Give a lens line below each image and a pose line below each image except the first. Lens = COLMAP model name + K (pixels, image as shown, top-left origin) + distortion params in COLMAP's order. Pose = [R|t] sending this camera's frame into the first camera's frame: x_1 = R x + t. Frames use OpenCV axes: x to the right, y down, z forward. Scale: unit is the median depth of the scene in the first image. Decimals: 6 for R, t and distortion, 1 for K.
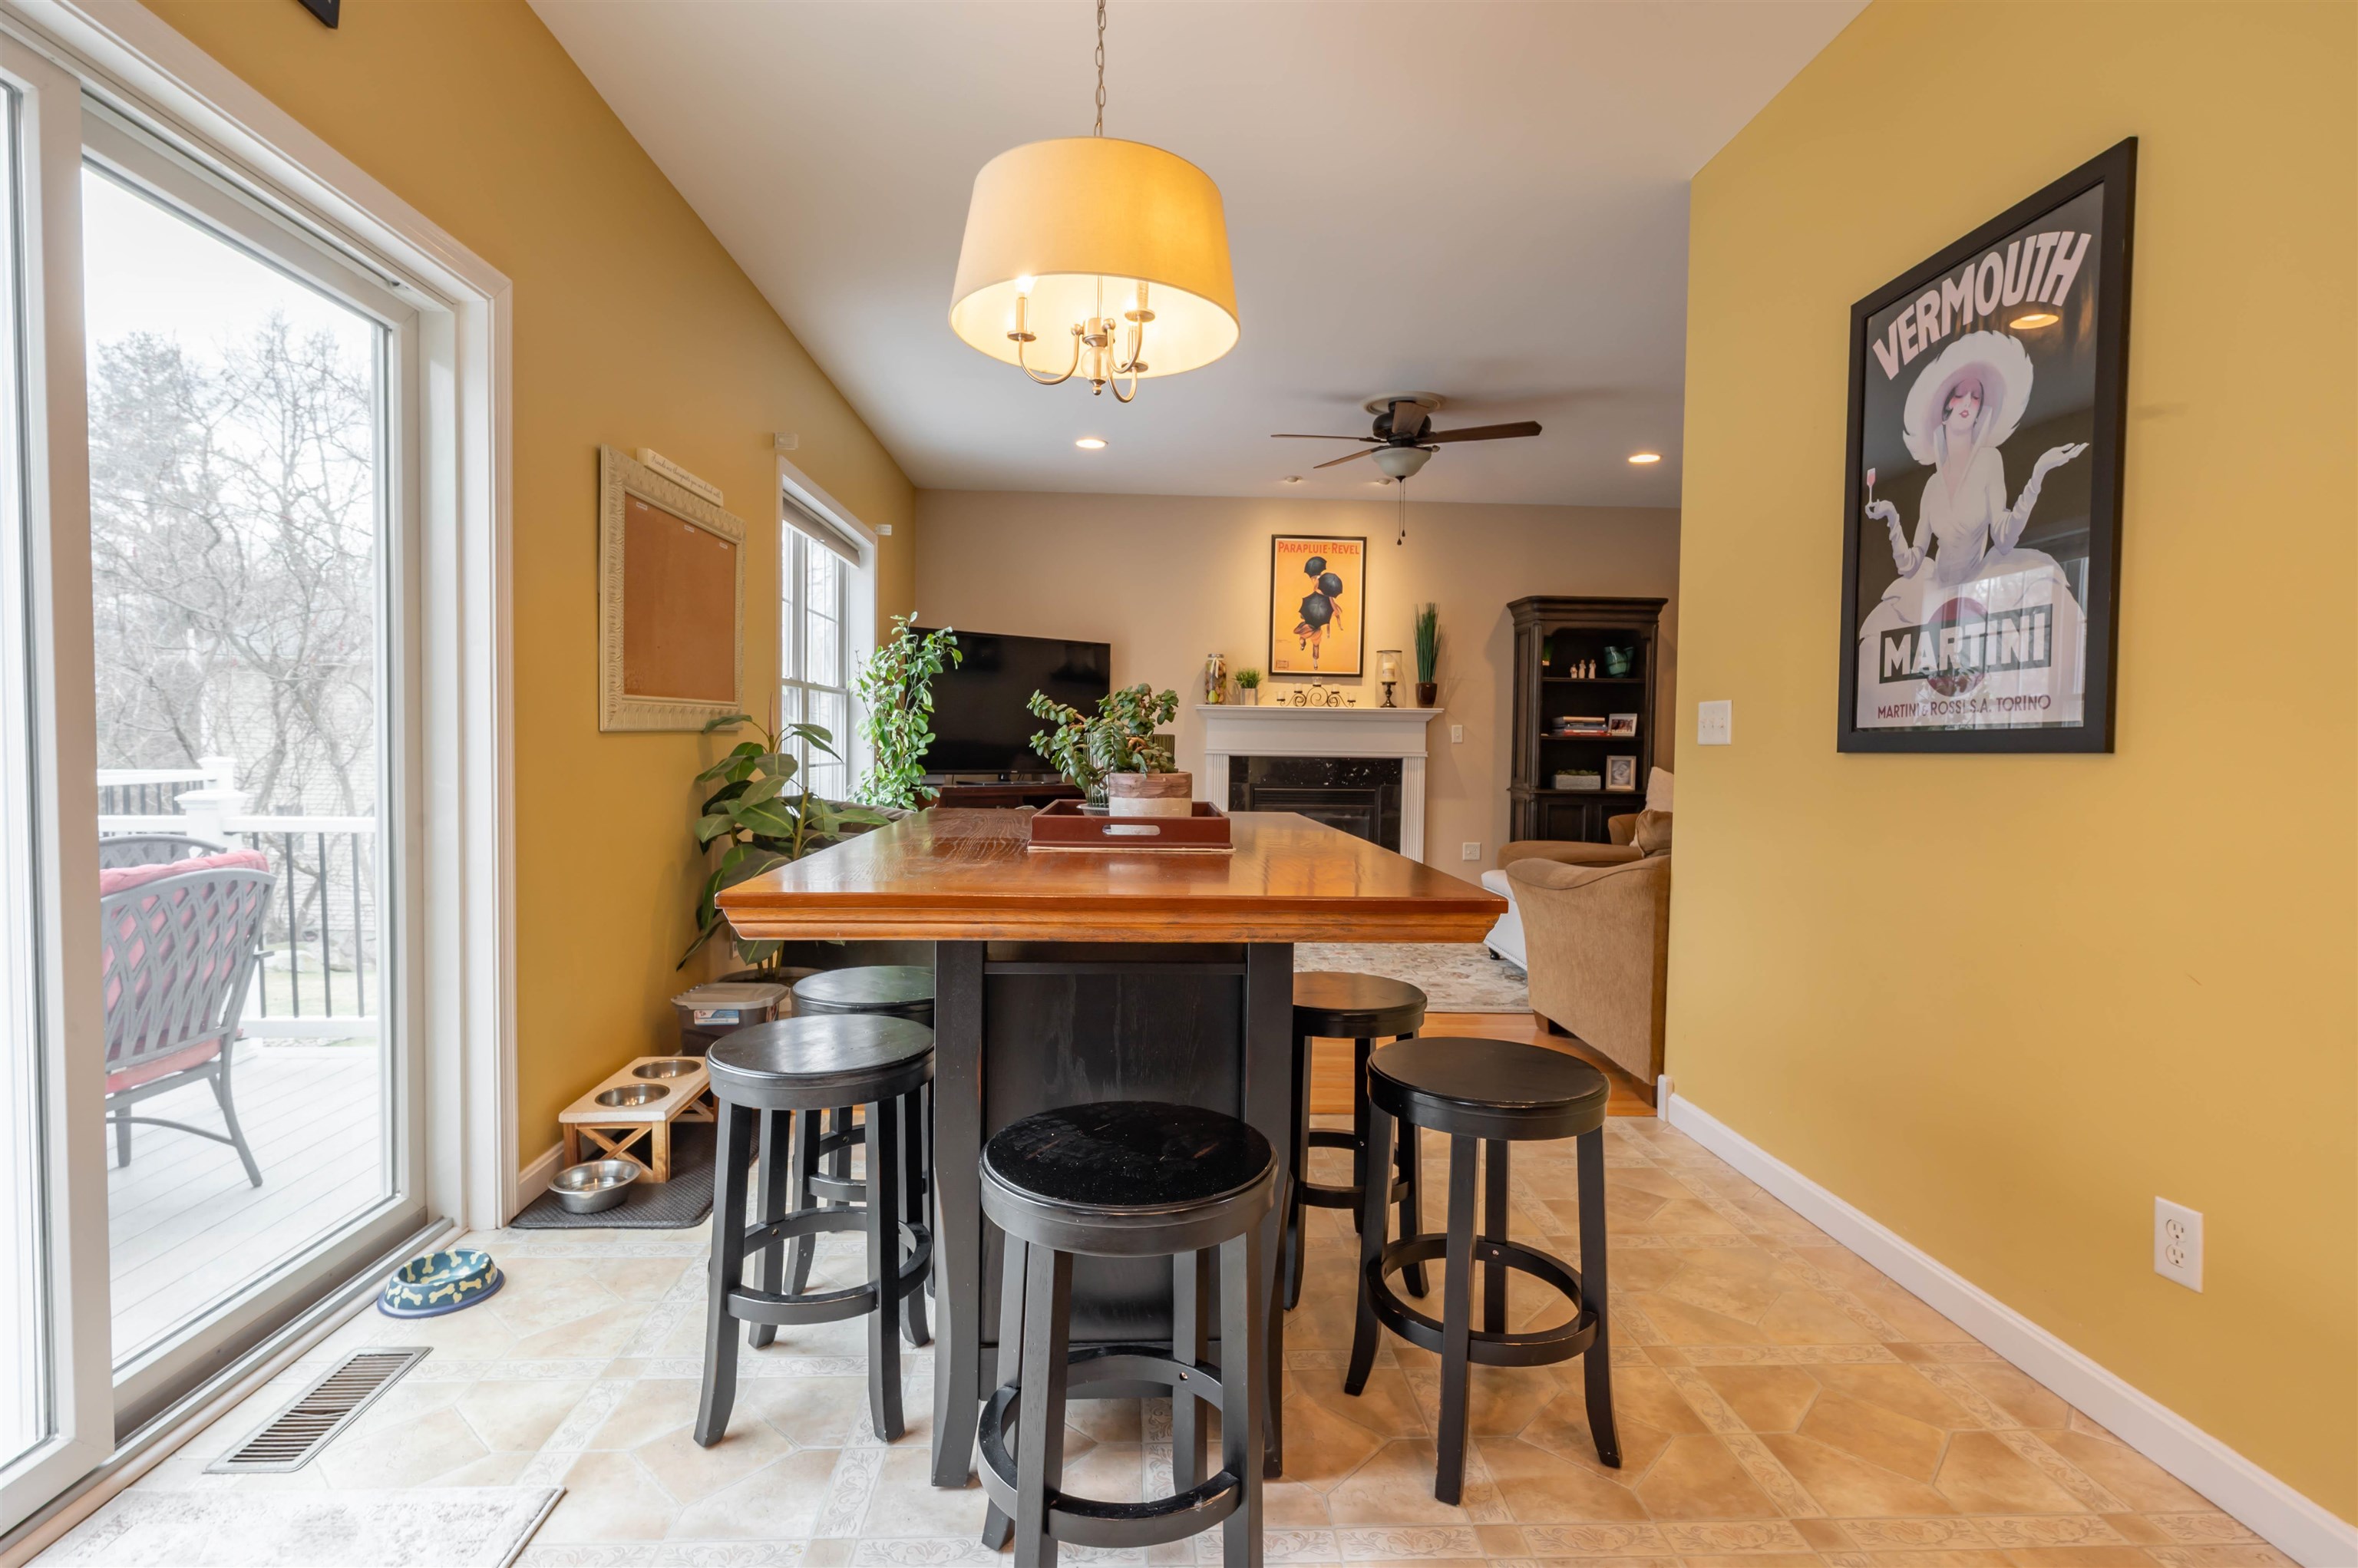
lens RADIAL K [[1147.1, 0, 1185.9], [0, 1147.1, 787.9], [0, 0, 1]] dist [-0.002041, 0.002571]
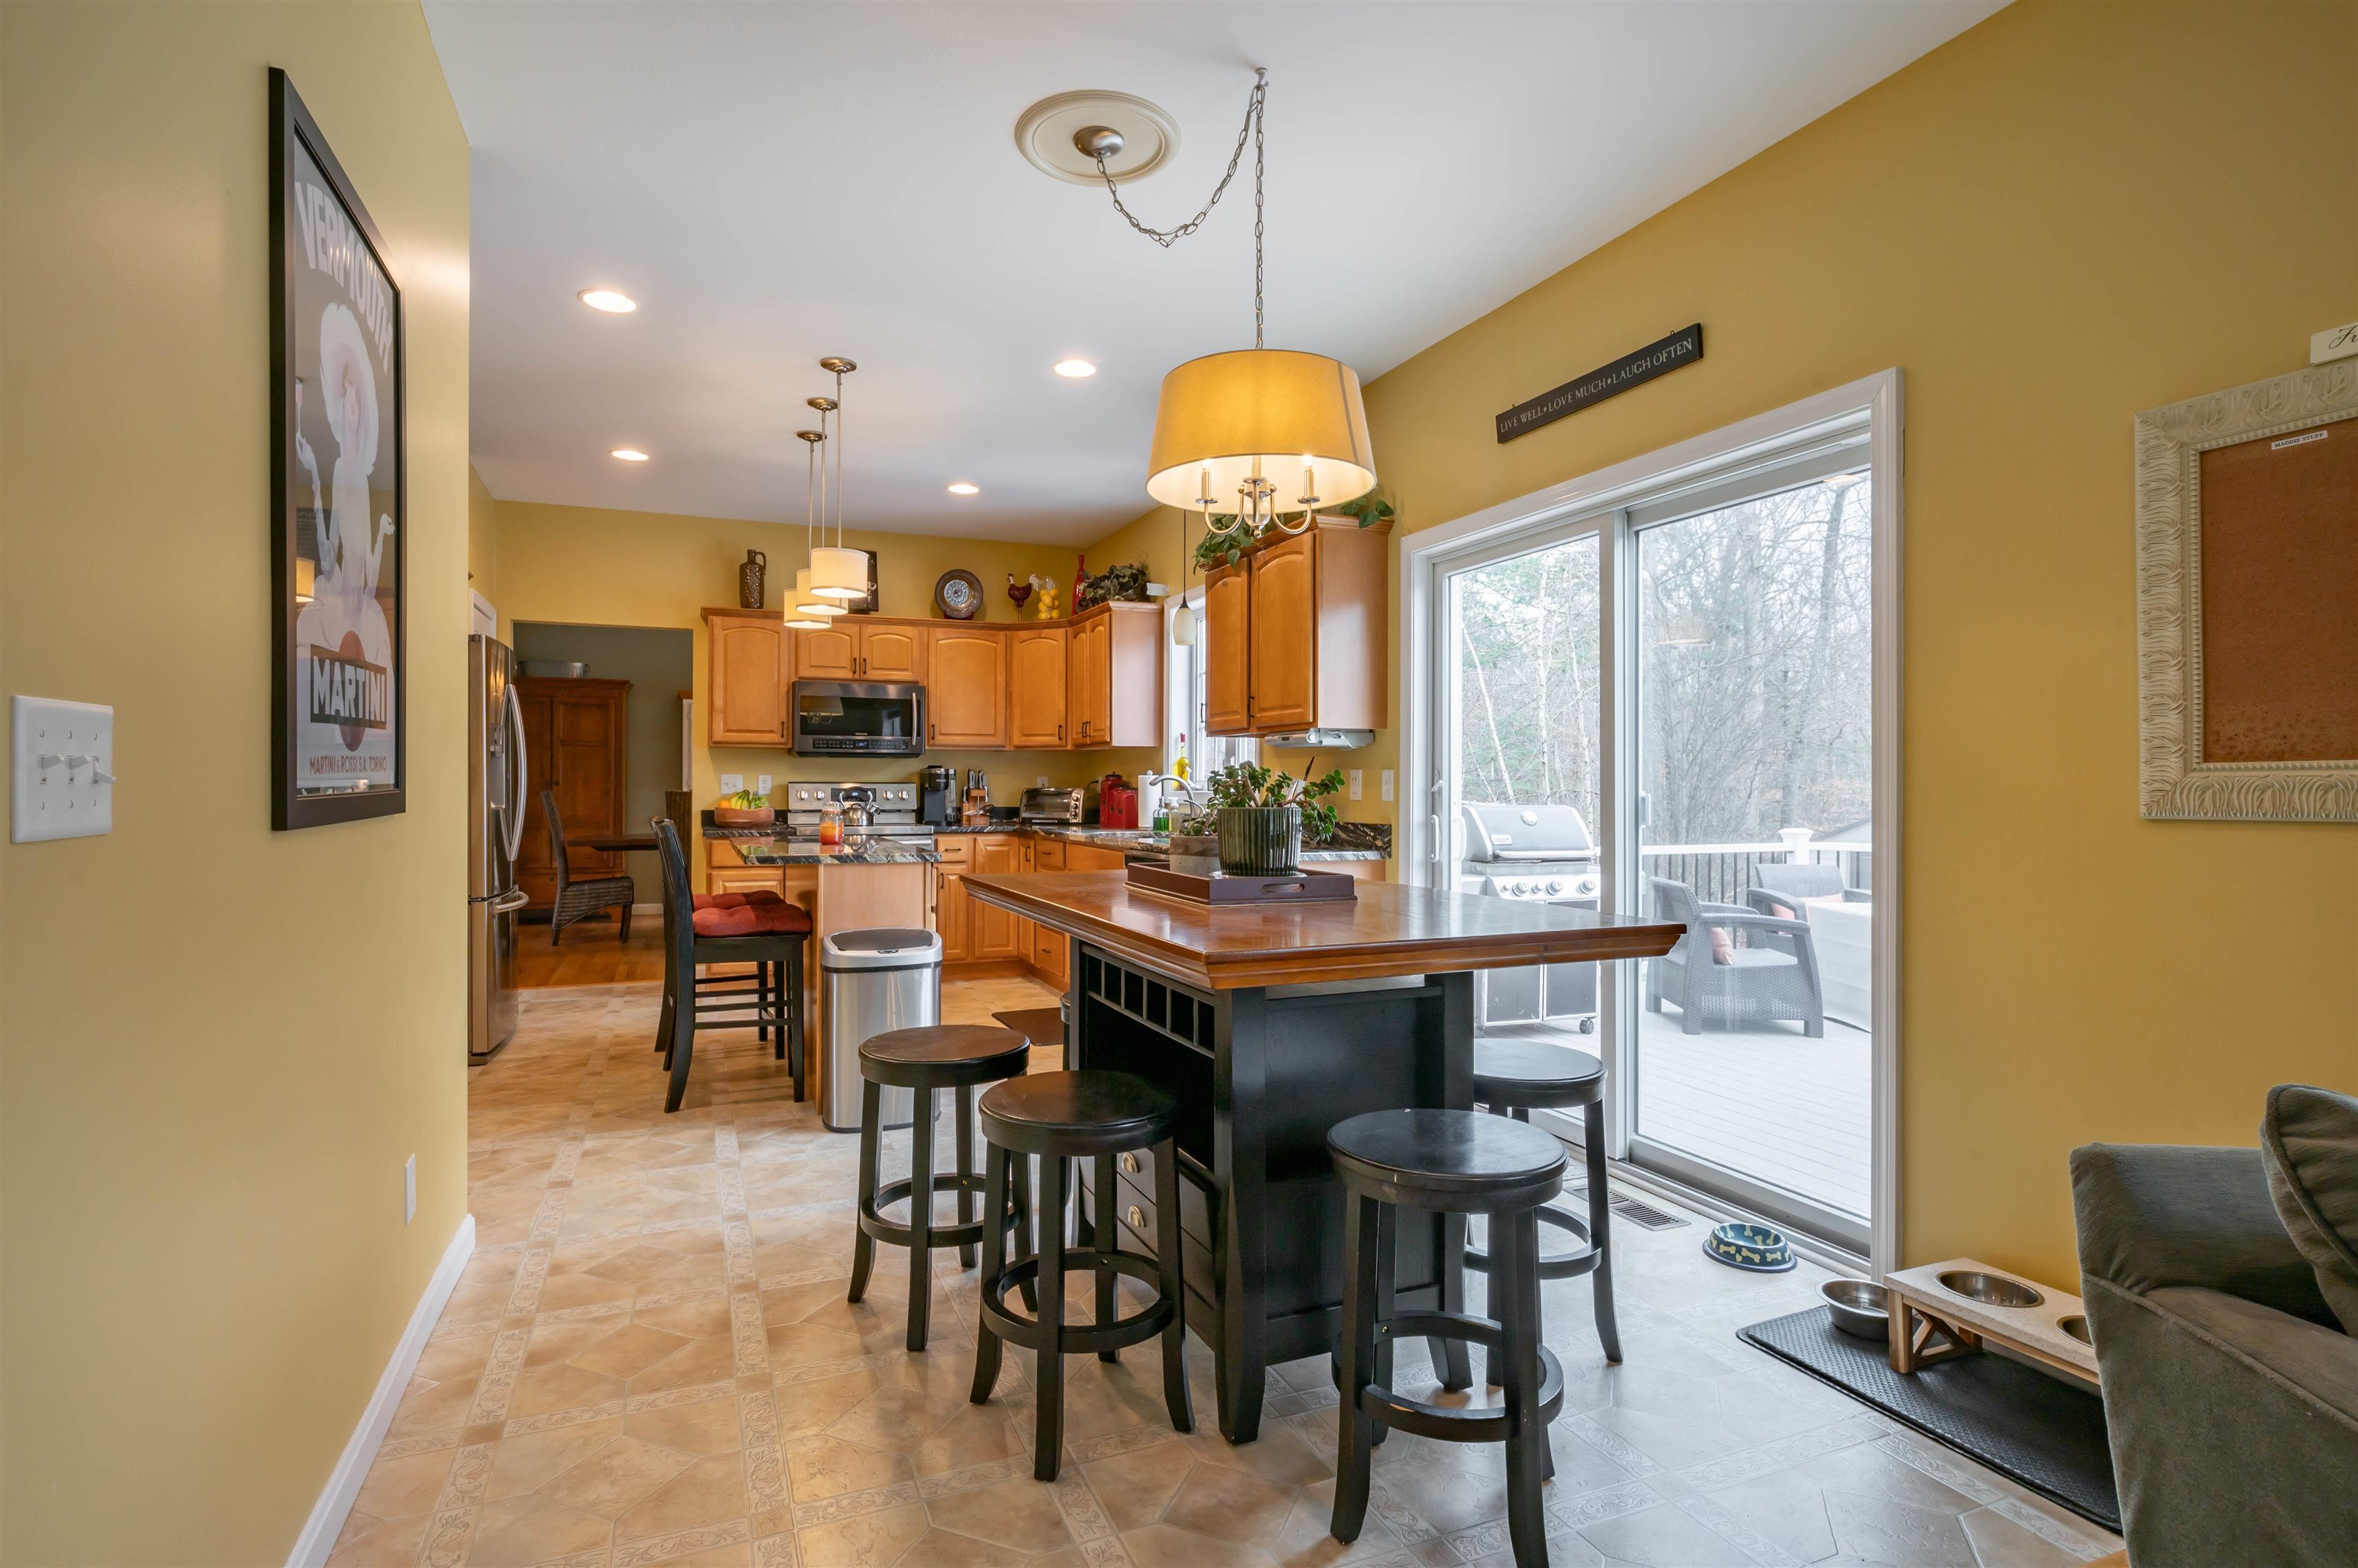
lens RADIAL K [[1147.1, 0, 1176.1], [0, 1147.1, 786.1], [0, 0, 1]] dist [-0.002041, 0.002571]
pose [[-0.943107, -0.016152, -0.332096, 0.106614], [-0.029761, 0.998911, 0.035933, -0.030080], [0.331154, 0.043773, -0.942561, 0.550279]]
